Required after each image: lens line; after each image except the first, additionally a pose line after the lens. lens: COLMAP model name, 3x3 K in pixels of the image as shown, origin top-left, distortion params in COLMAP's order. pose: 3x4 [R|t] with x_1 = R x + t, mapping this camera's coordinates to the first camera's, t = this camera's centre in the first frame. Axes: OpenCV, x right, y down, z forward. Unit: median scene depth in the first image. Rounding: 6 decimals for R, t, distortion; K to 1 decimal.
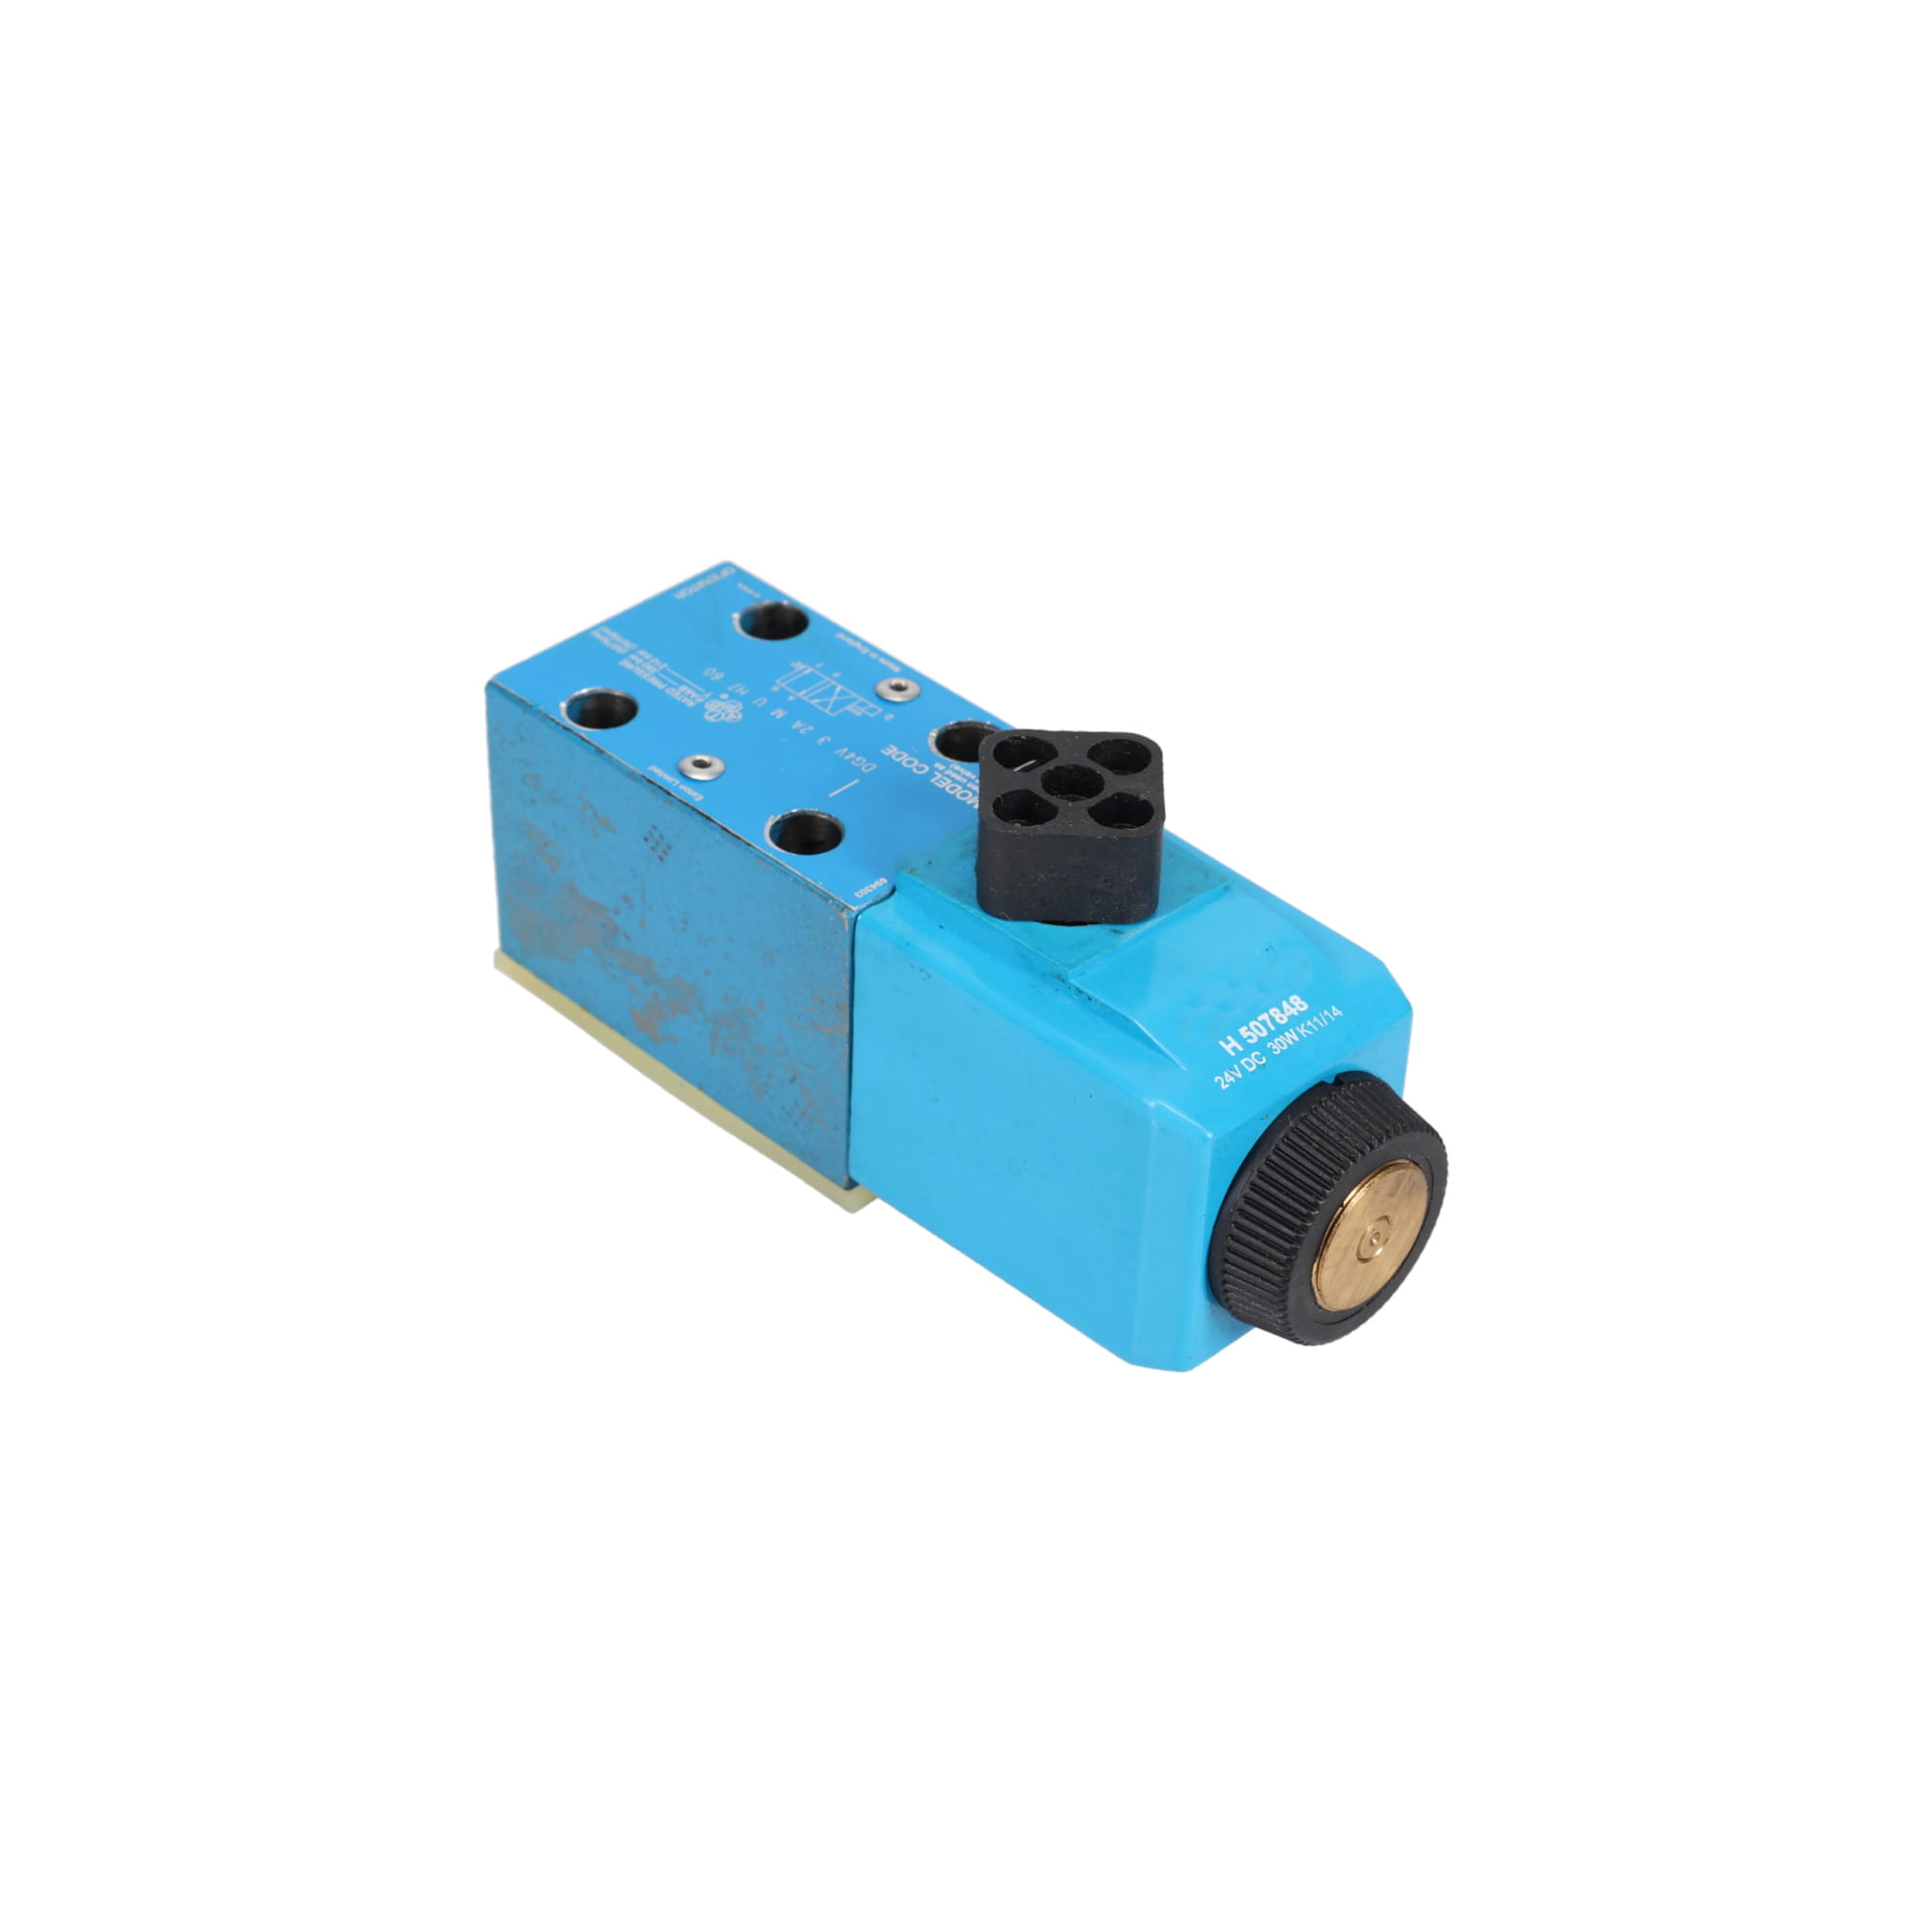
lens RADIAL K [[4136.4, 0, 995.4], [0, 4136.4, 922.4], [0, 0, 1]] dist [0.016942, 0.000407]
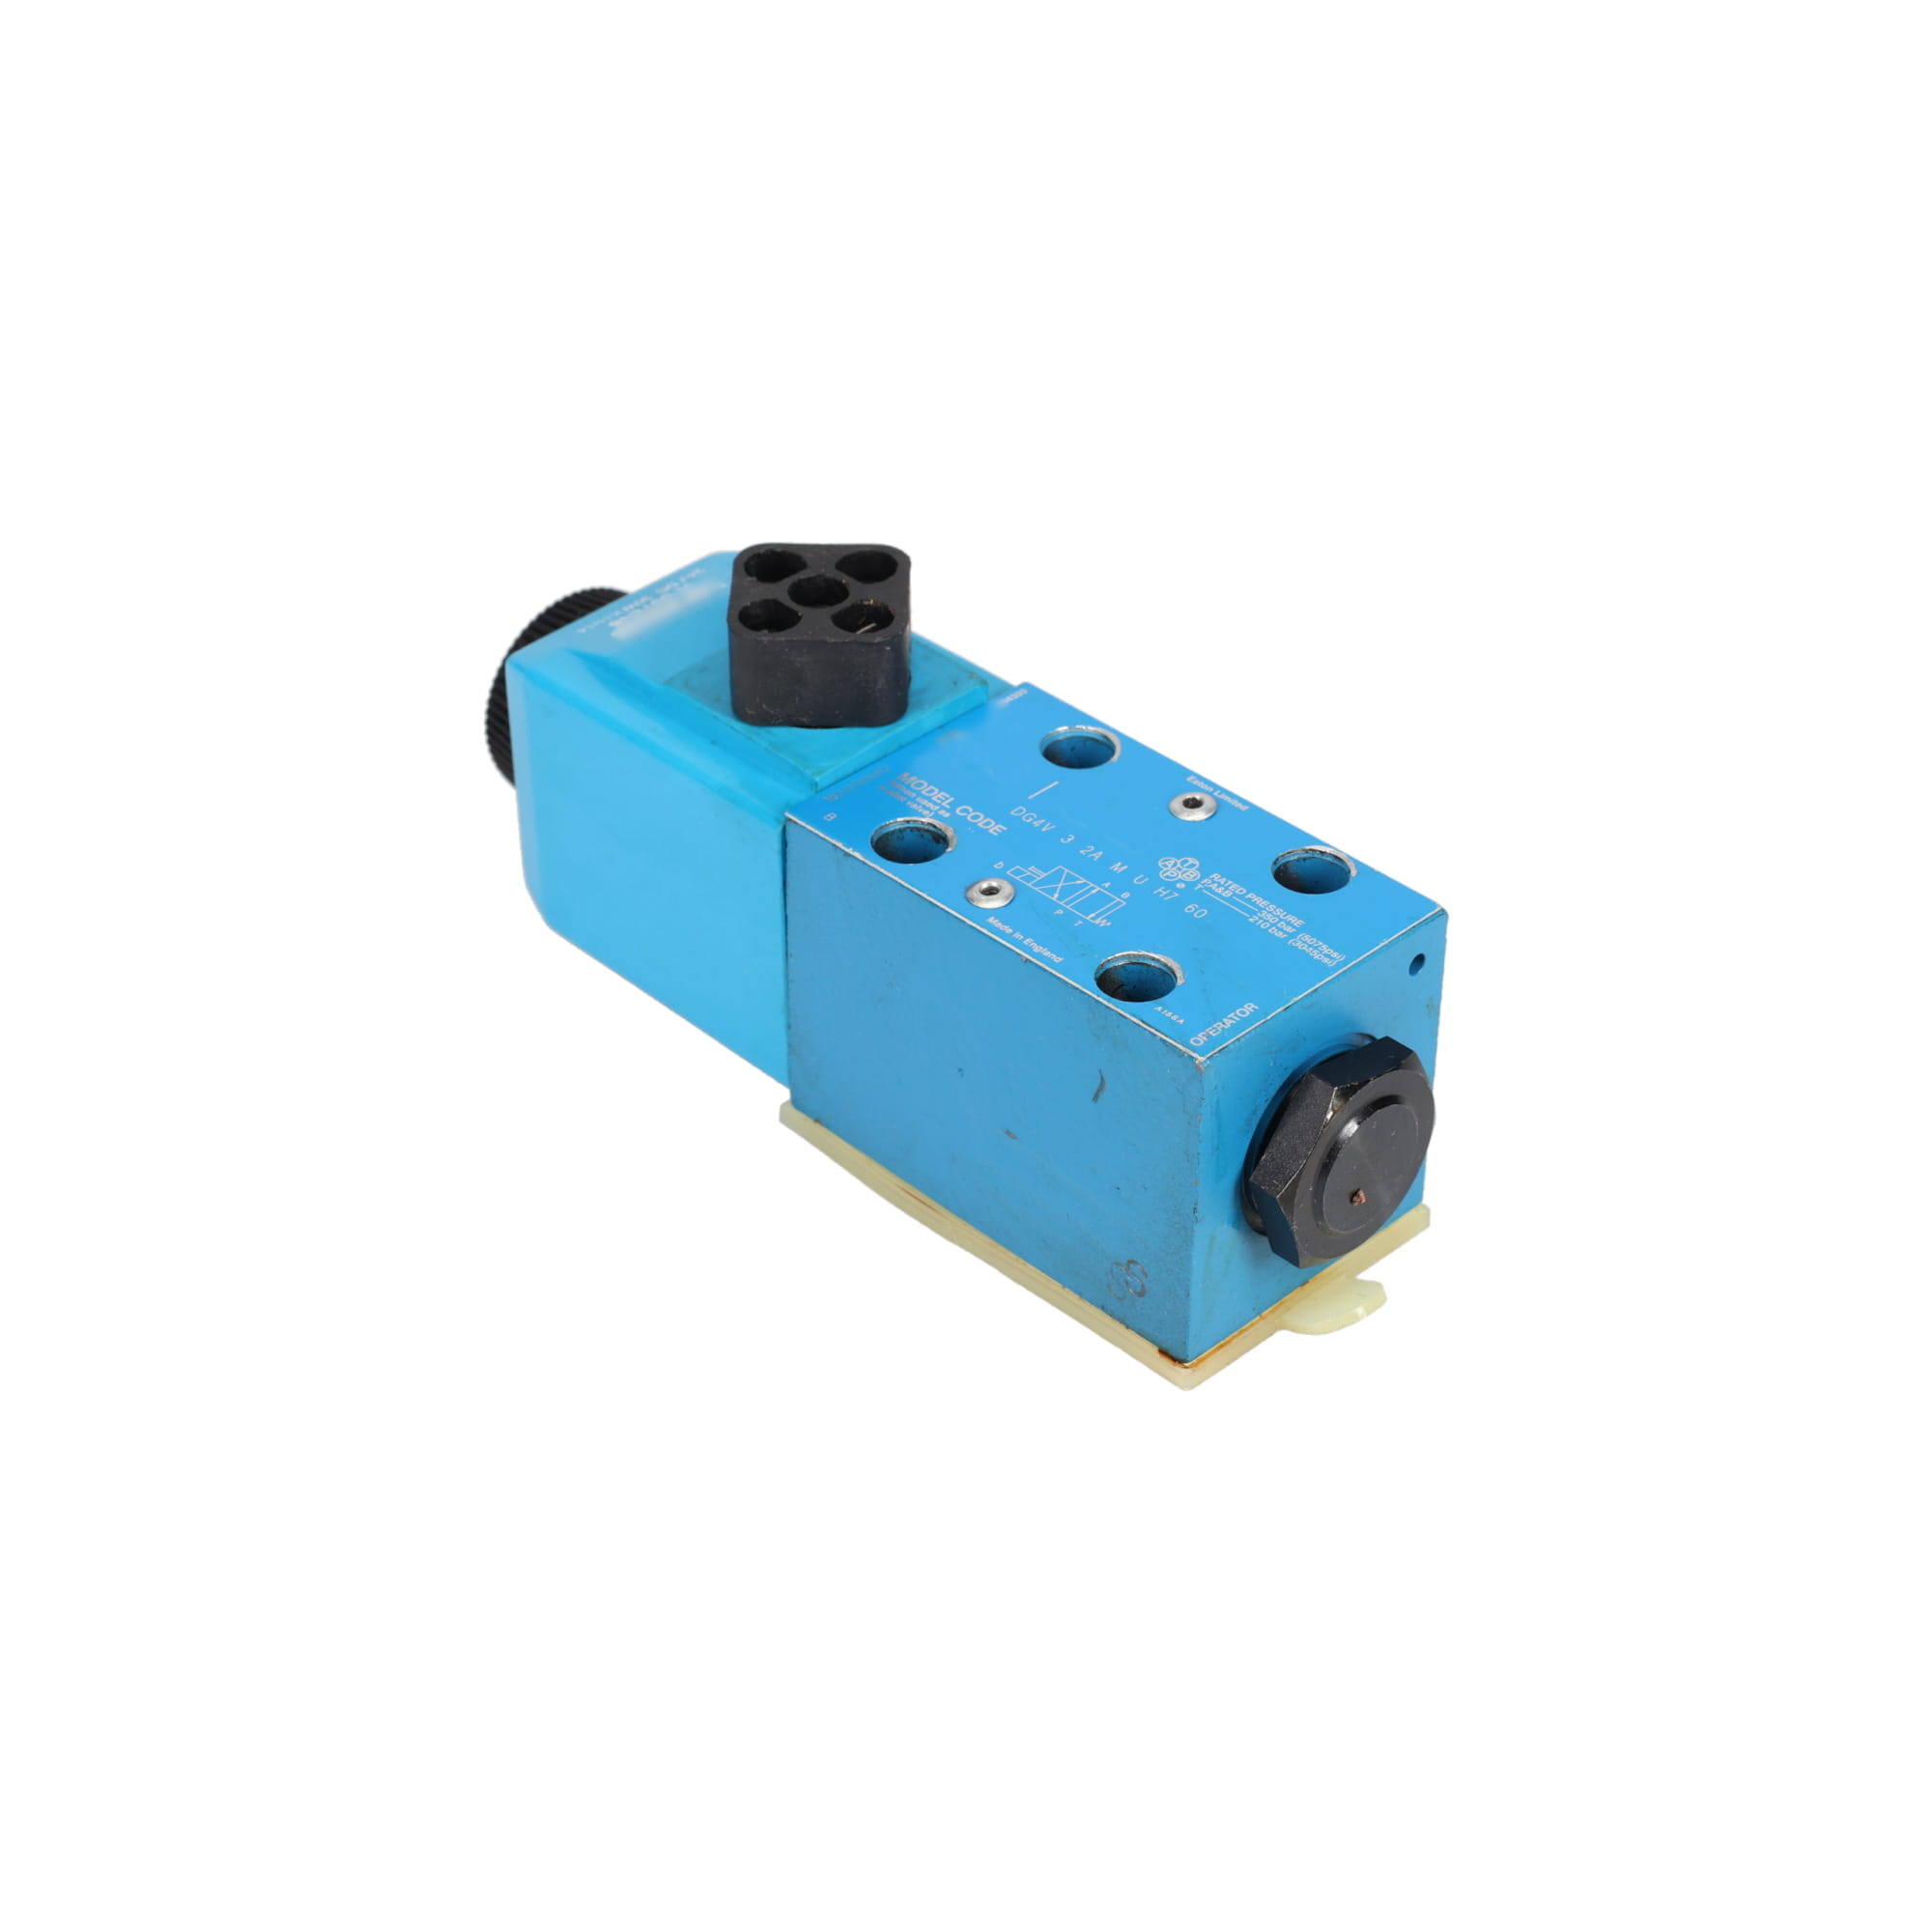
lens RADIAL K [[4136.4, 0, 995.4], [0, 4136.4, 922.4], [0, 0, 1]] dist [0.016942, 0.000407]
pose [[-0.999481, -0.029162, -0.013654, -0.012913], [-0.021516, 0.289343, 0.956984, -0.937164], [-0.023957, 0.956781, -0.289820, 1.293847]]
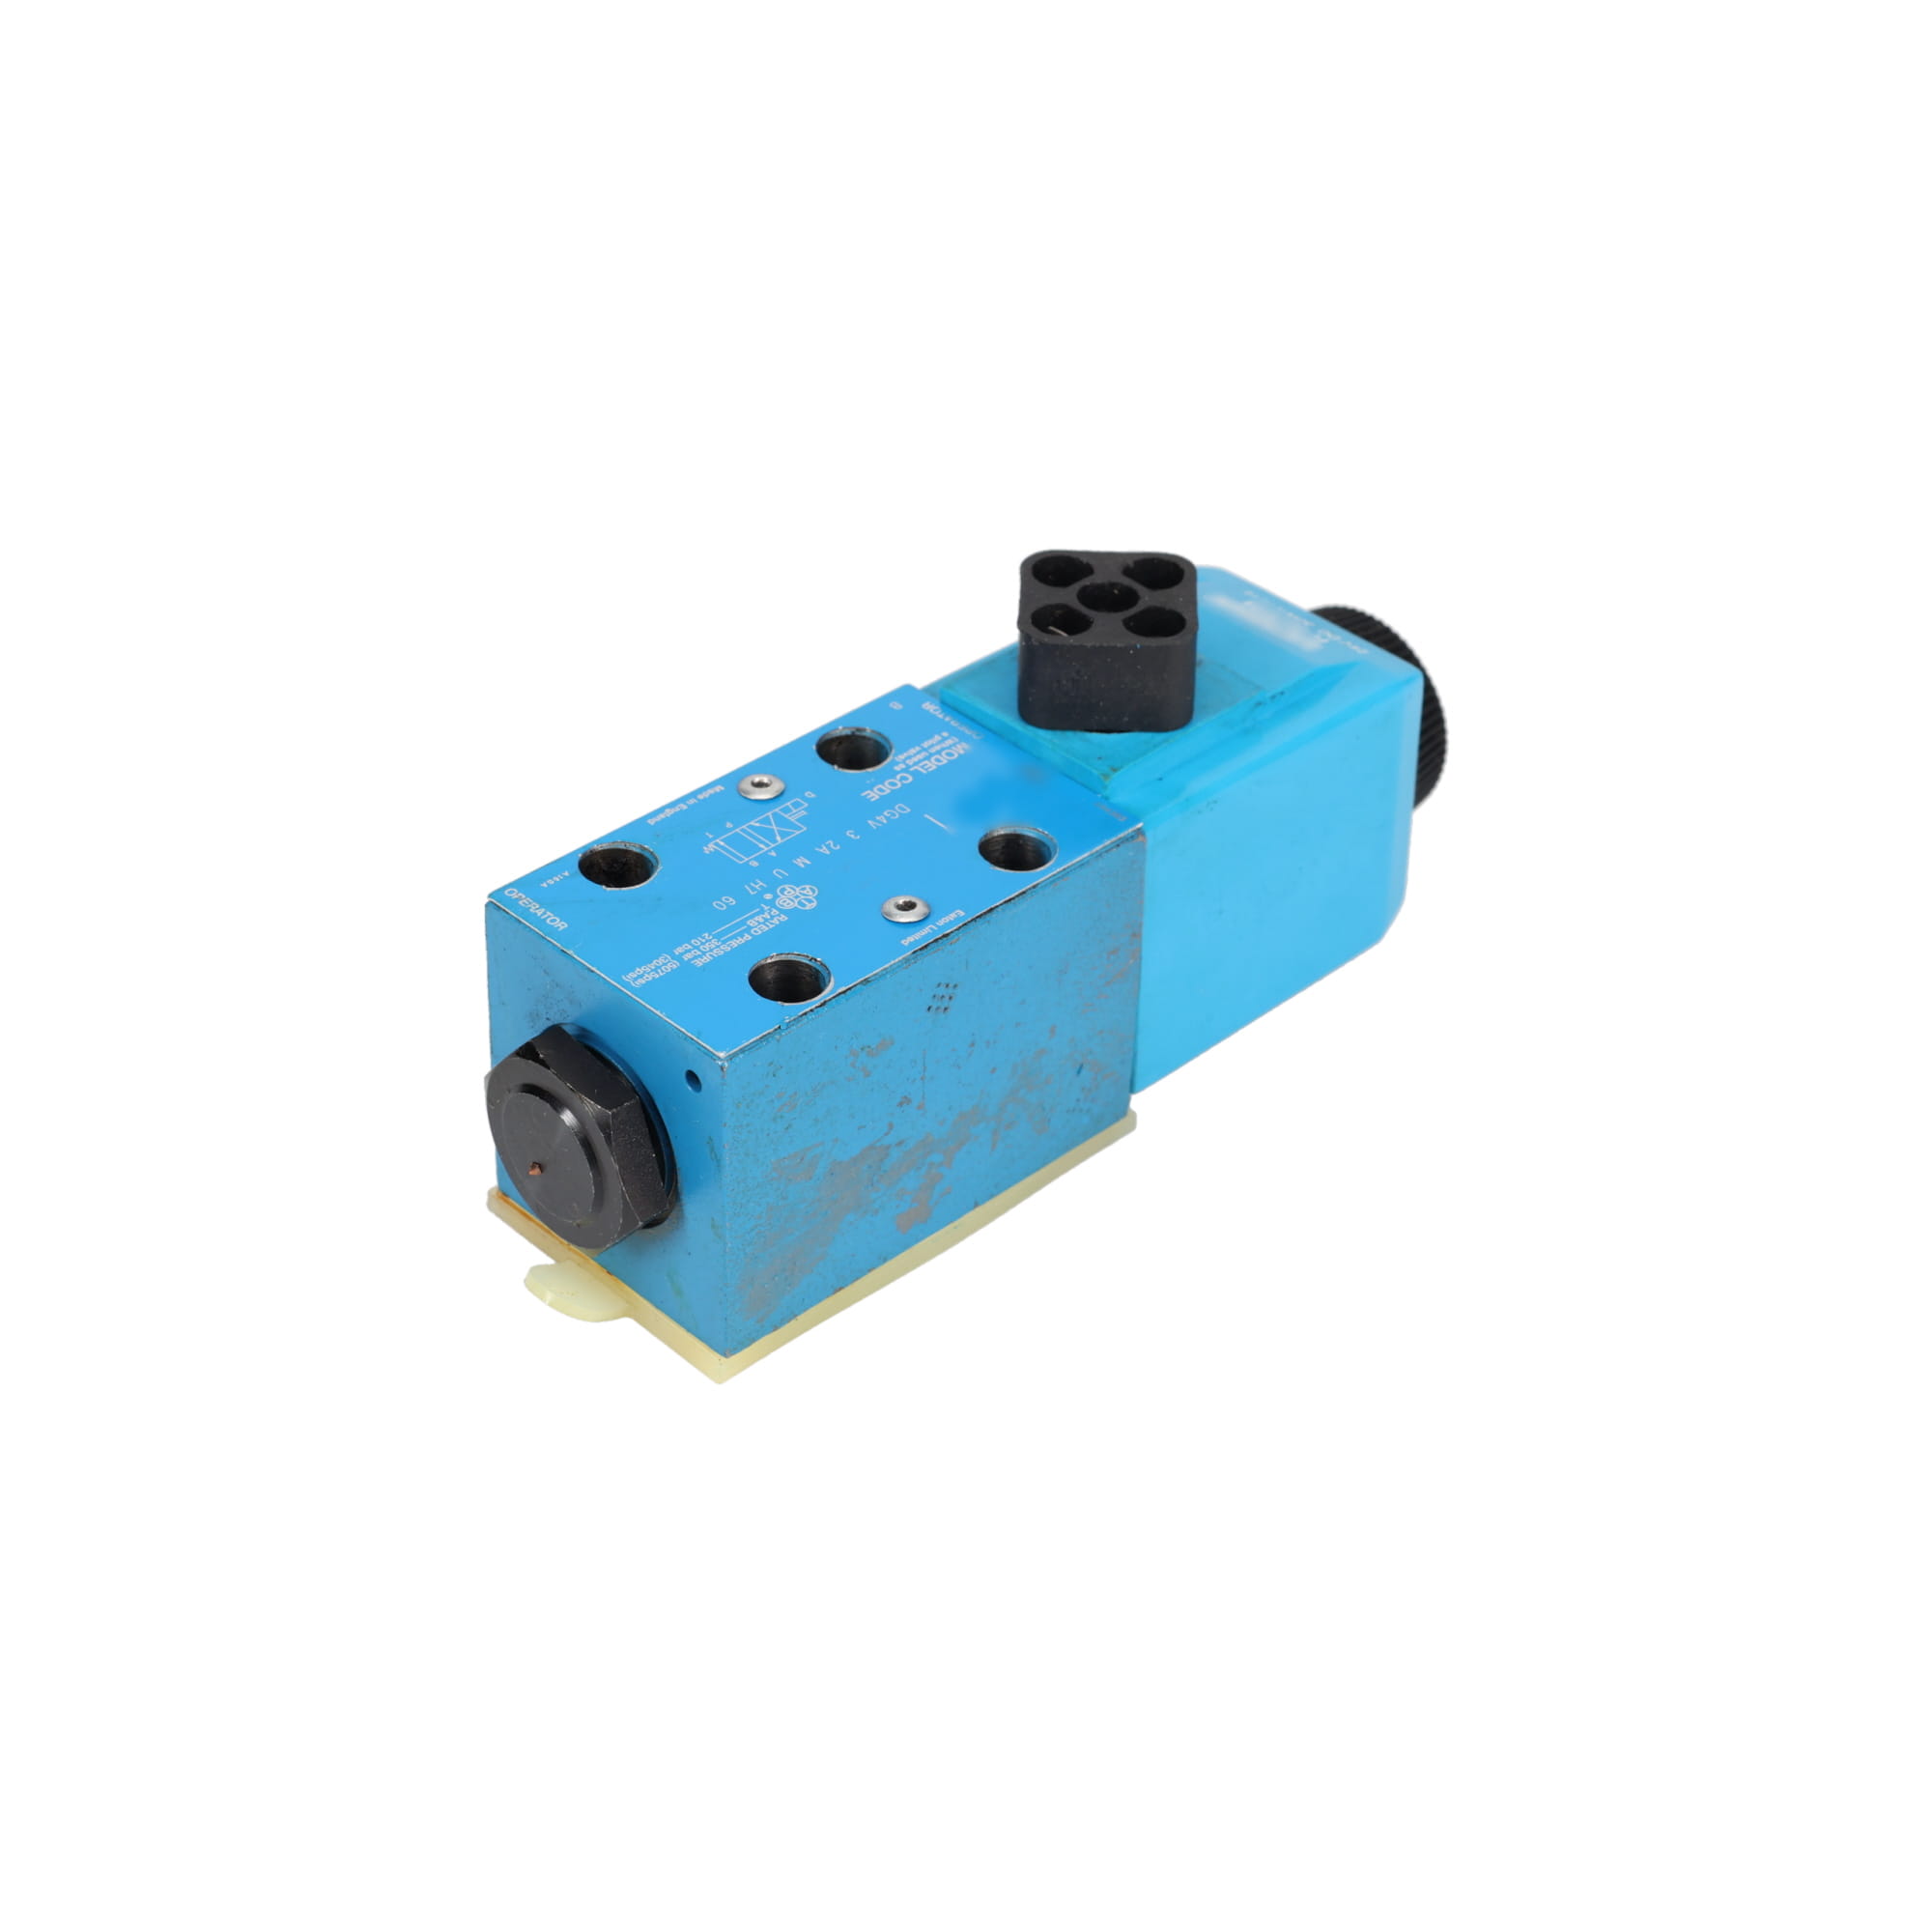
lens RADIAL K [[4136.4, 0, 995.4], [0, 4136.4, 922.4], [0, 0, 1]] dist [0.016942, 0.000407]
pose [[0.012075, -0.612883, 0.790081, -0.801379], [0.579498, 0.648207, 0.493972, -0.479816], [-0.814884, 0.451886, 0.362992, 0.641996]]
